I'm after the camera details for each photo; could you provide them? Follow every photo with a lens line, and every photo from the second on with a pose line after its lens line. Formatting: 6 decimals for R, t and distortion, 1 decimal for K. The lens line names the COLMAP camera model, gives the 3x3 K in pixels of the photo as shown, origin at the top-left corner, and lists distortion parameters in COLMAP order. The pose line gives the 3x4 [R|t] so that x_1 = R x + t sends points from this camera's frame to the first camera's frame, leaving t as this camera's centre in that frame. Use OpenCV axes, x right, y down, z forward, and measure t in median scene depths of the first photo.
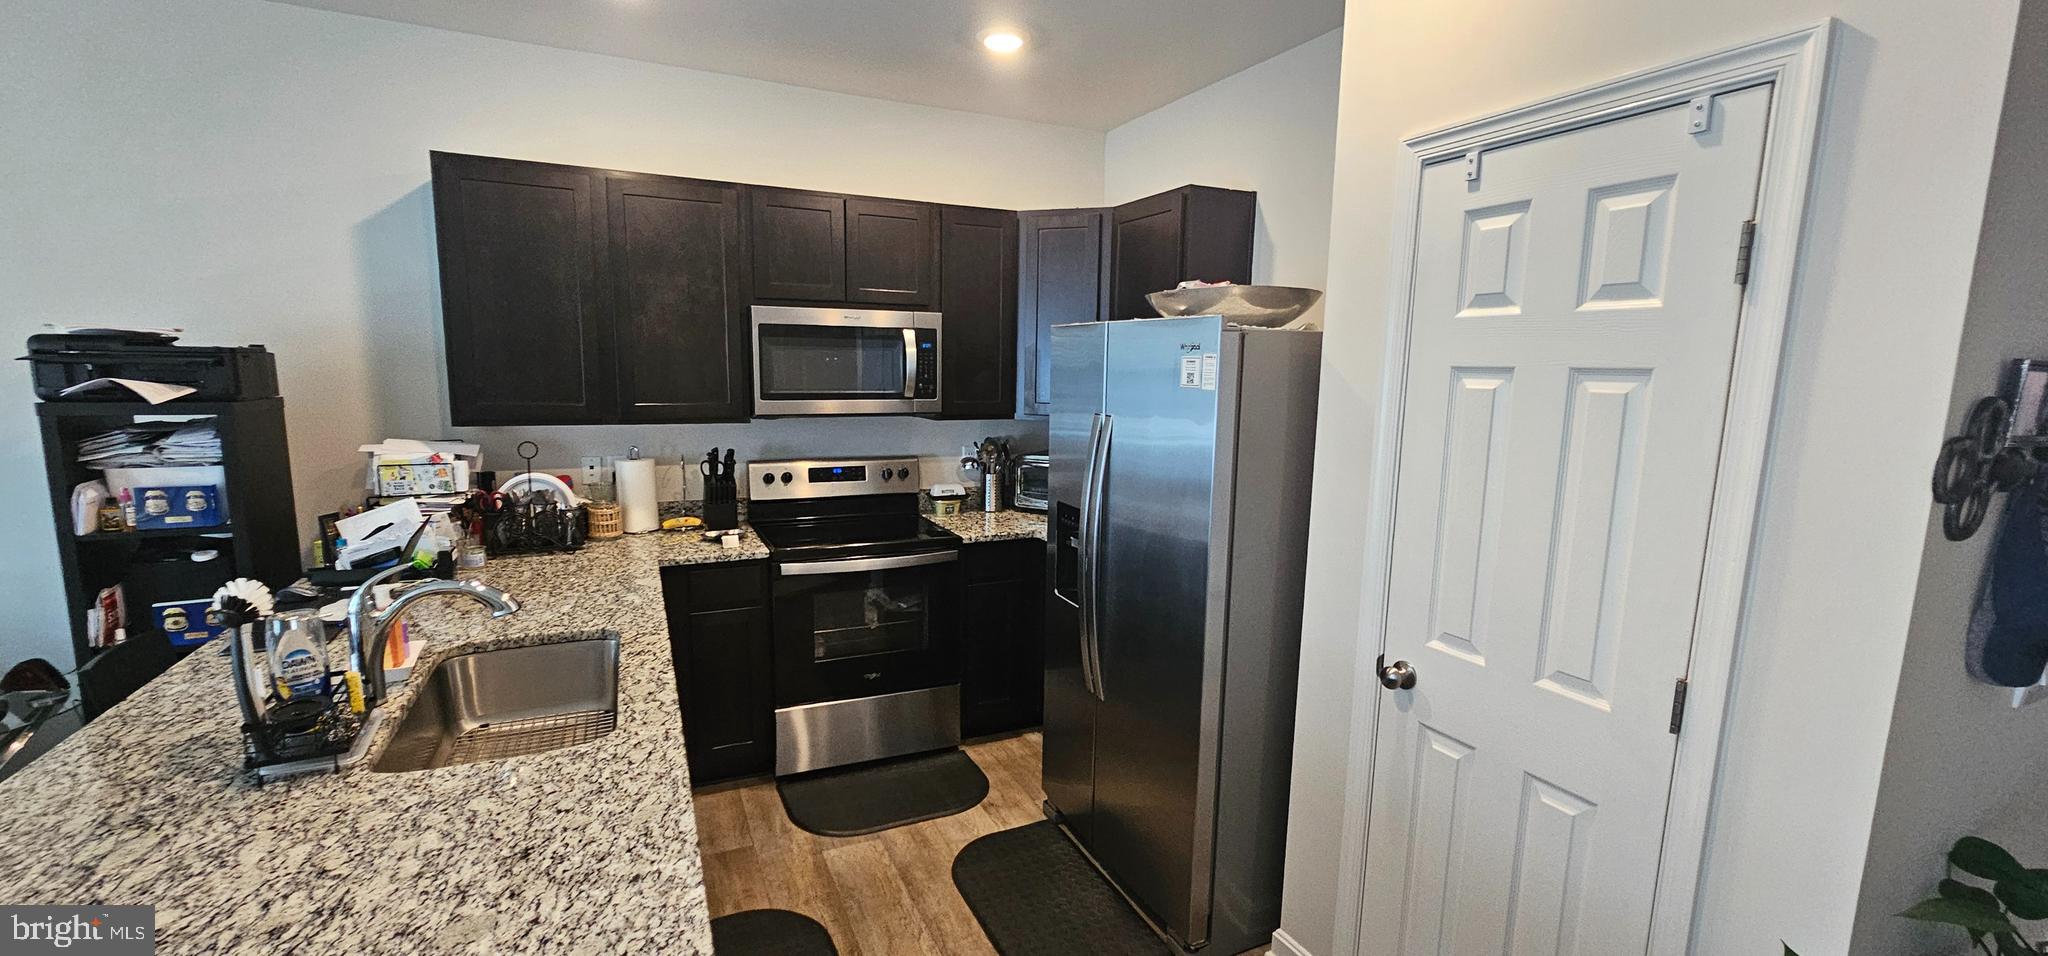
lens RADIAL K [[834.2, 0, 1025.2], [0, 834.2, 490.8], [0, 0, 1]] dist [0.000856, -0.001661]
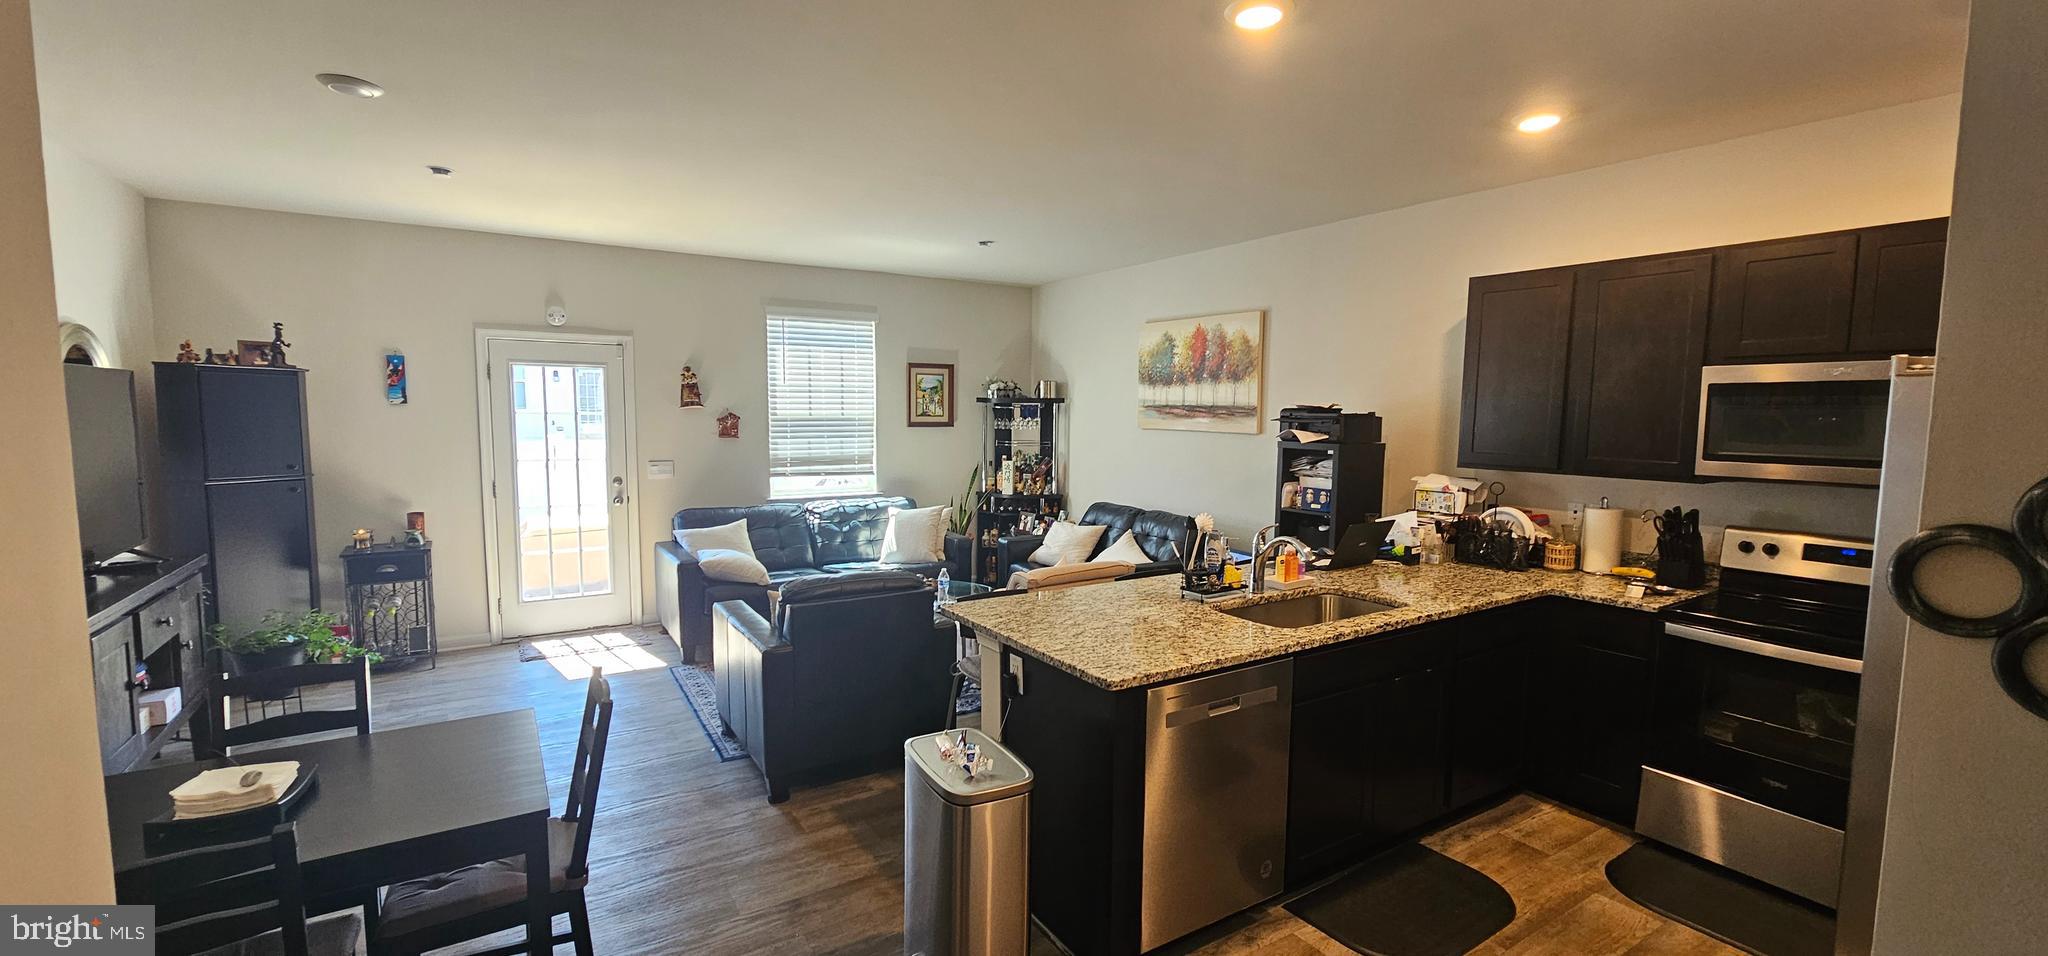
lens RADIAL K [[834.2, 0, 1028.4], [0, 834.2, 482.3], [0, 0, 1]] dist [0.000856, -0.001661]
pose [[0.129393, 0.070054, -0.989116, 0.608444], [-0.156410, 0.986456, 0.049405, -0.007813], [0.979180, 0.148315, 0.138597, 0.090719]]
